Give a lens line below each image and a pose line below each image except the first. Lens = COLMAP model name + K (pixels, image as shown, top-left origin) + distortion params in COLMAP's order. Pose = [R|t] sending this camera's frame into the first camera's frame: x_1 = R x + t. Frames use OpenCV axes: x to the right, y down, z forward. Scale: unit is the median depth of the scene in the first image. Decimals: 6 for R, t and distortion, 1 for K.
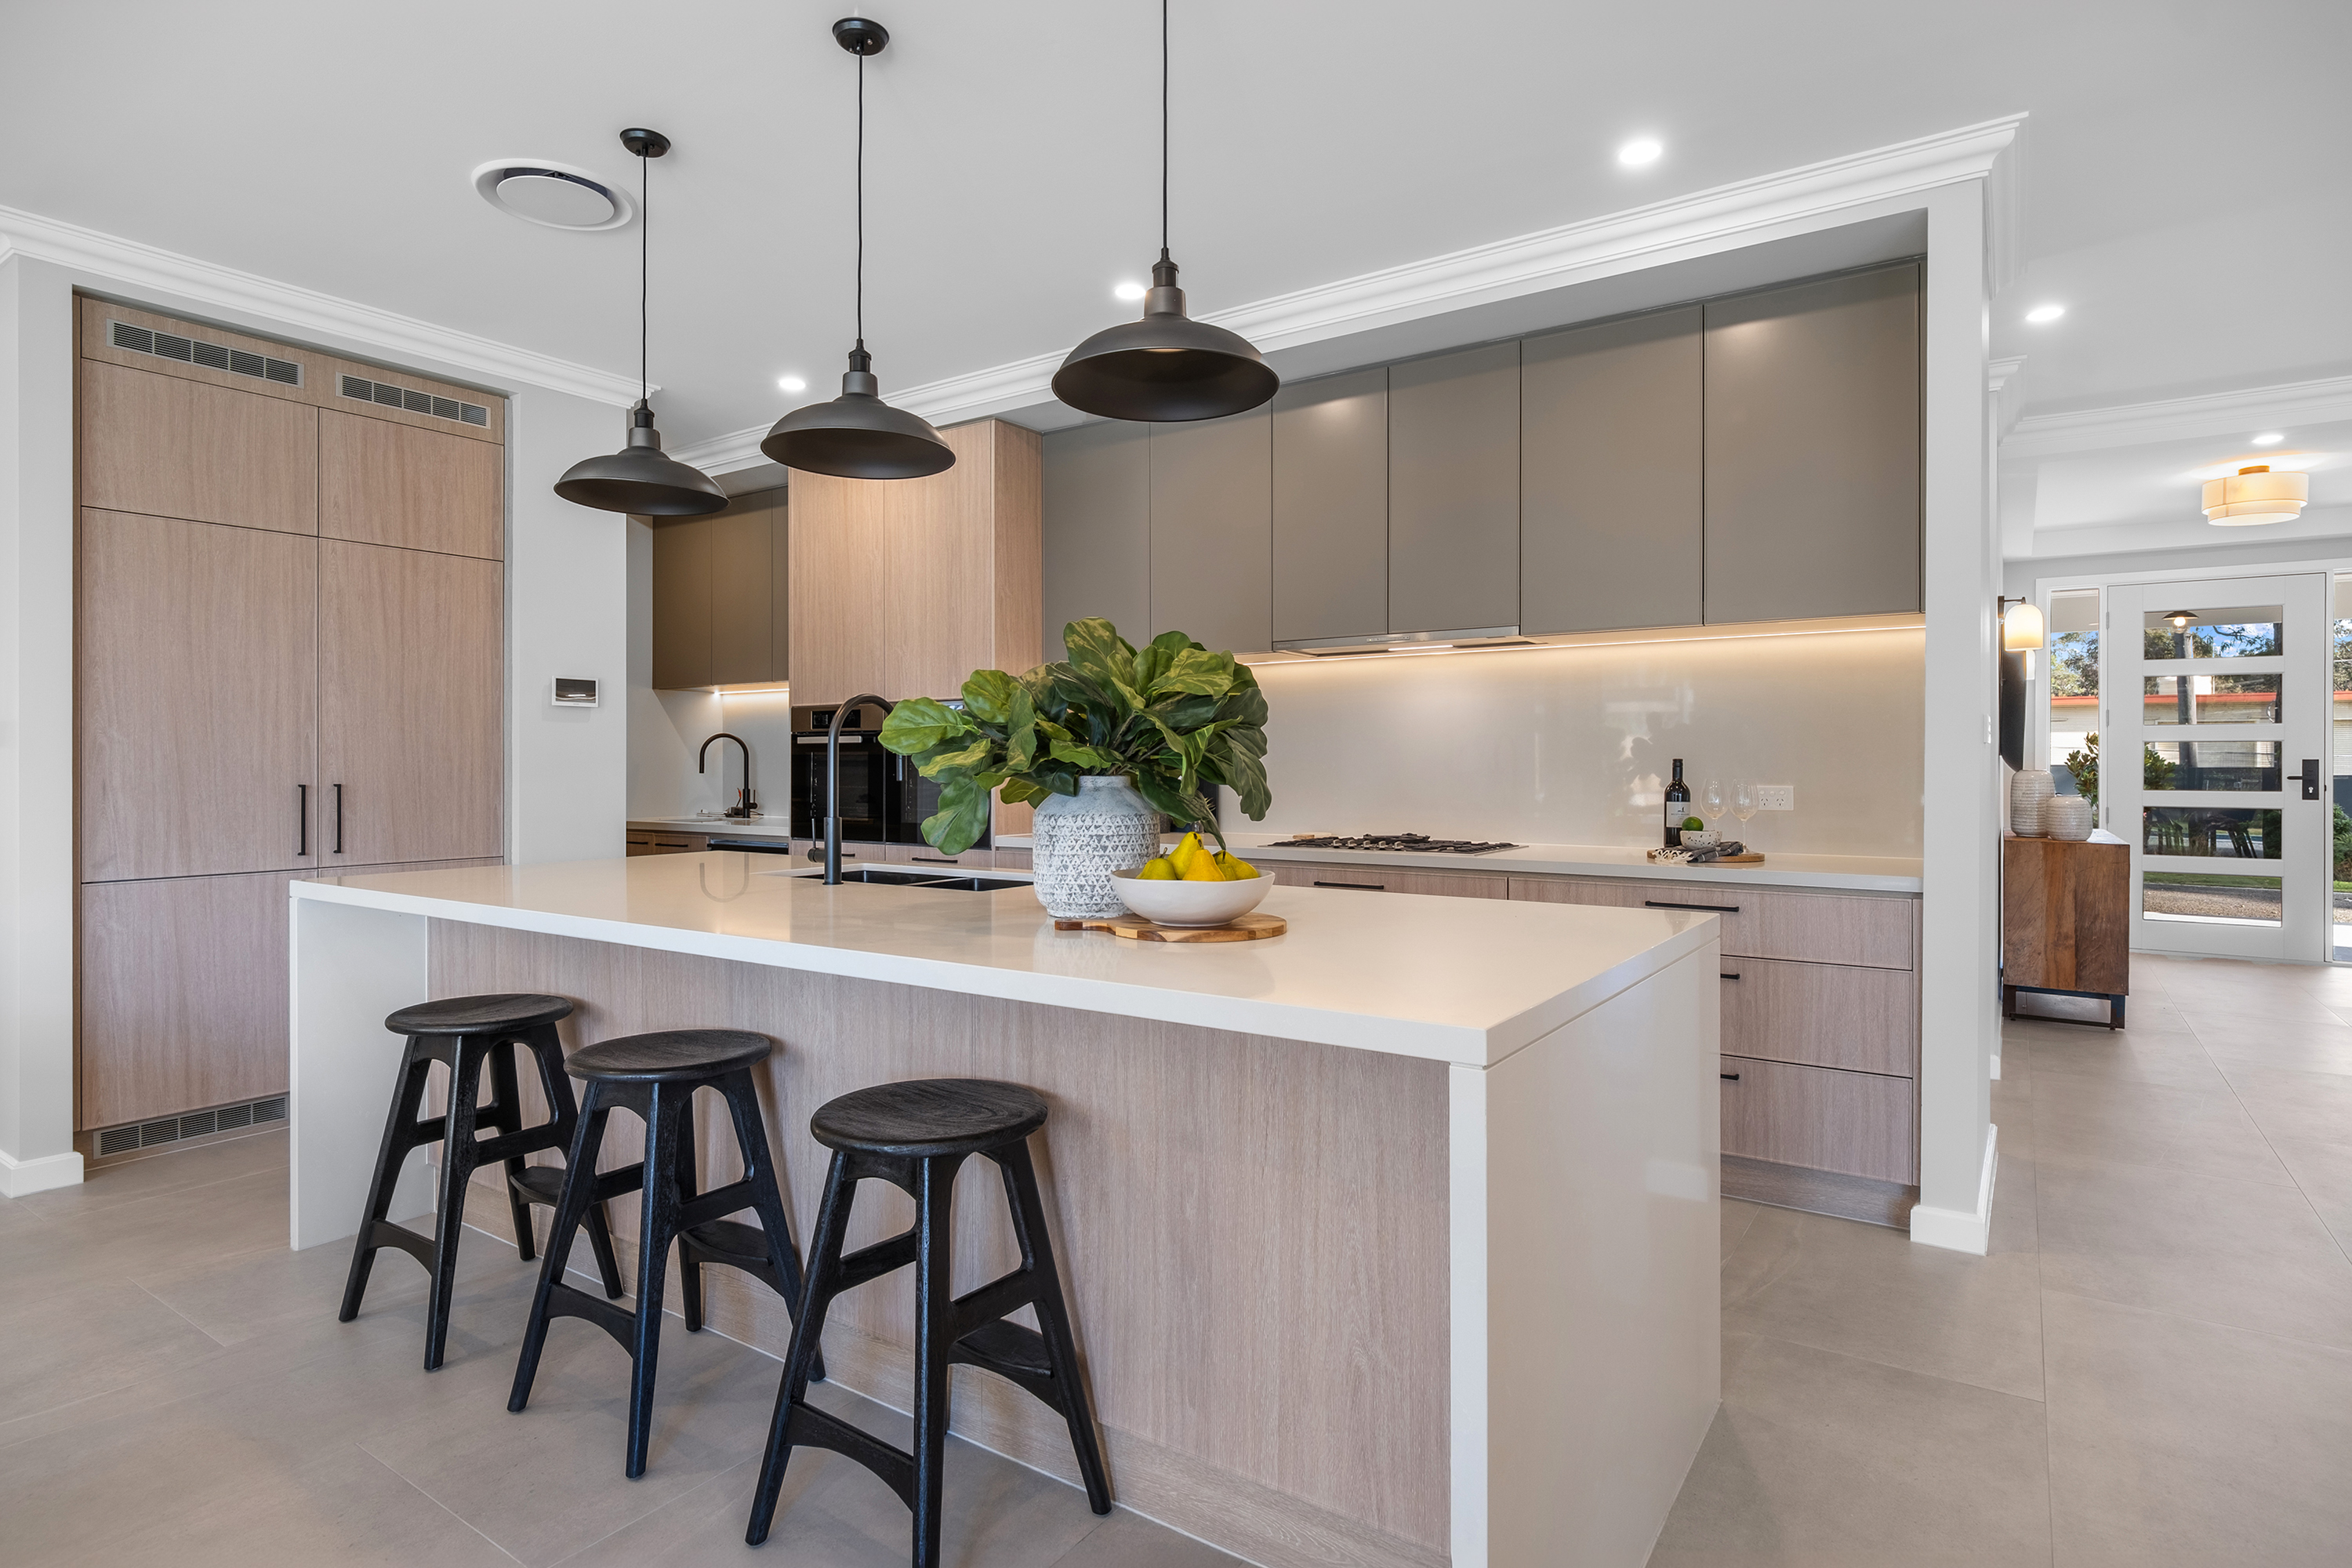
lens RADIAL K [[1206.1, 0, 1183.7], [0, 1206.1, 768.3], [0, 0, 1]] dist [0.023465, -0.000852]
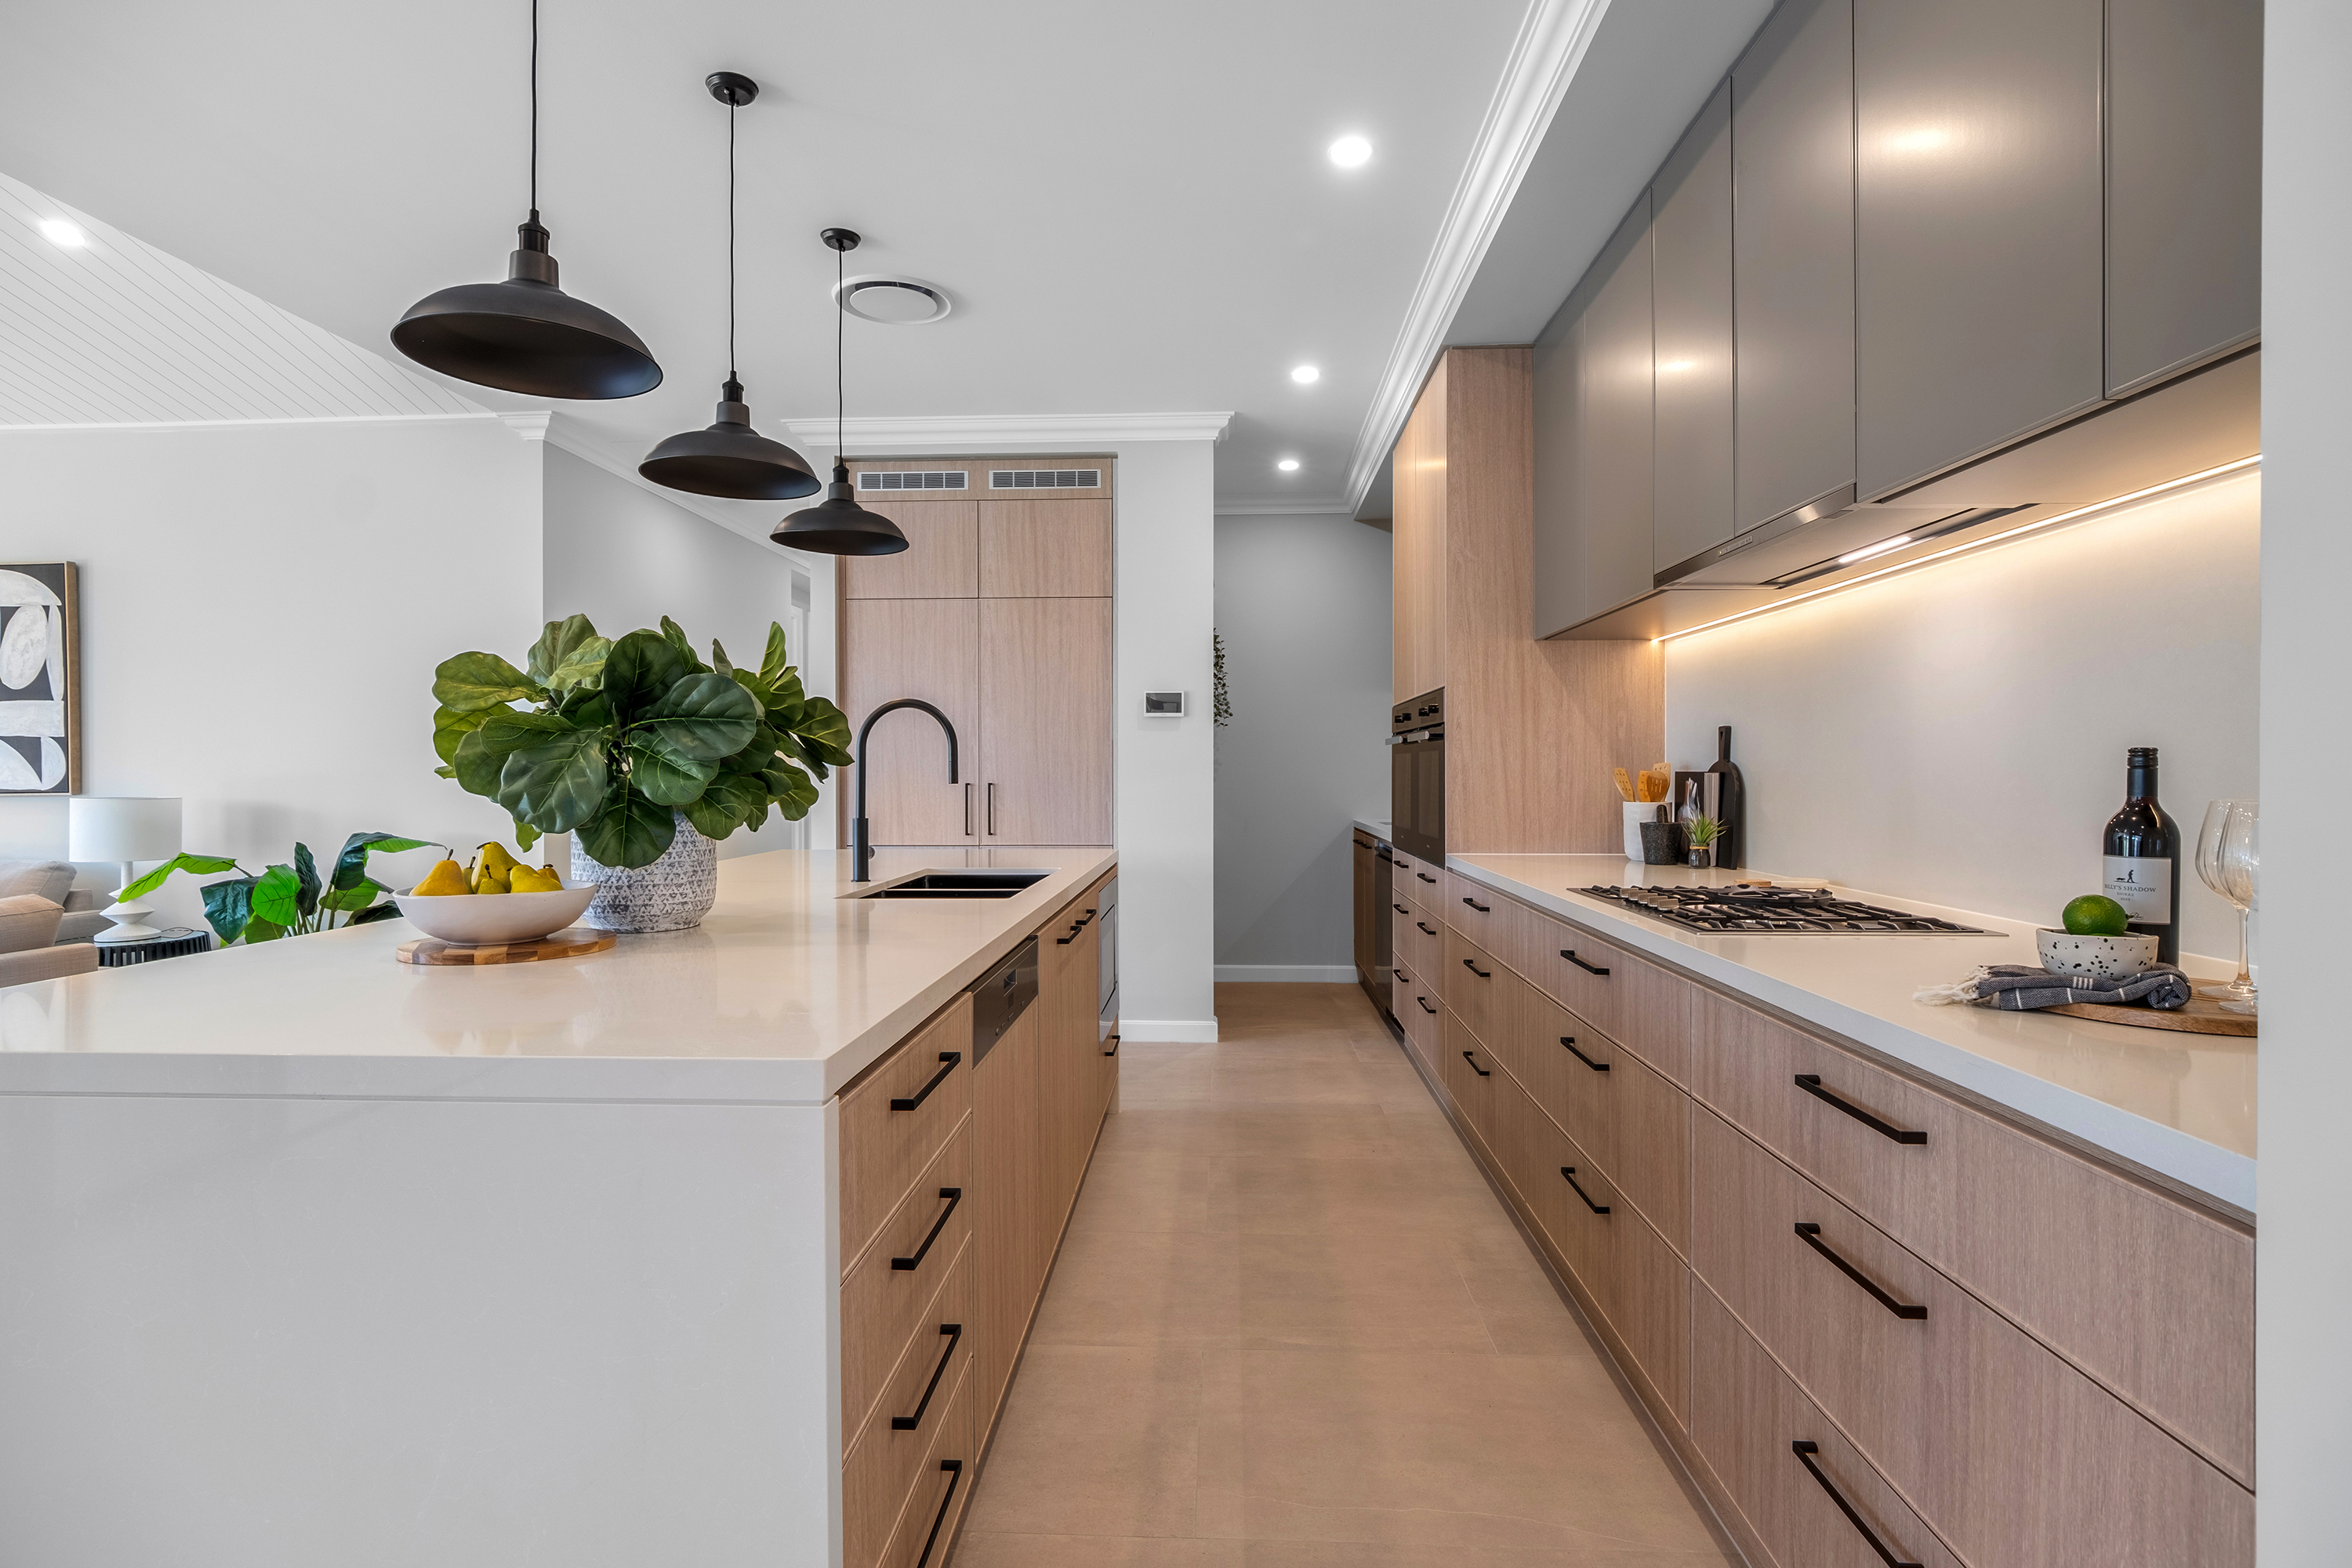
lens RADIAL K [[1206.1, 0, 1181.4], [0, 1206.1, 780.3], [0, 0, 1]] dist [0.023465, -0.000852]
pose [[0.536875, 0.006887, -0.843634, 0.515864], [-0.003302, 0.999976, 0.006062, 0.001215], [0.843655, -0.000468, 0.536885, 0.467309]]
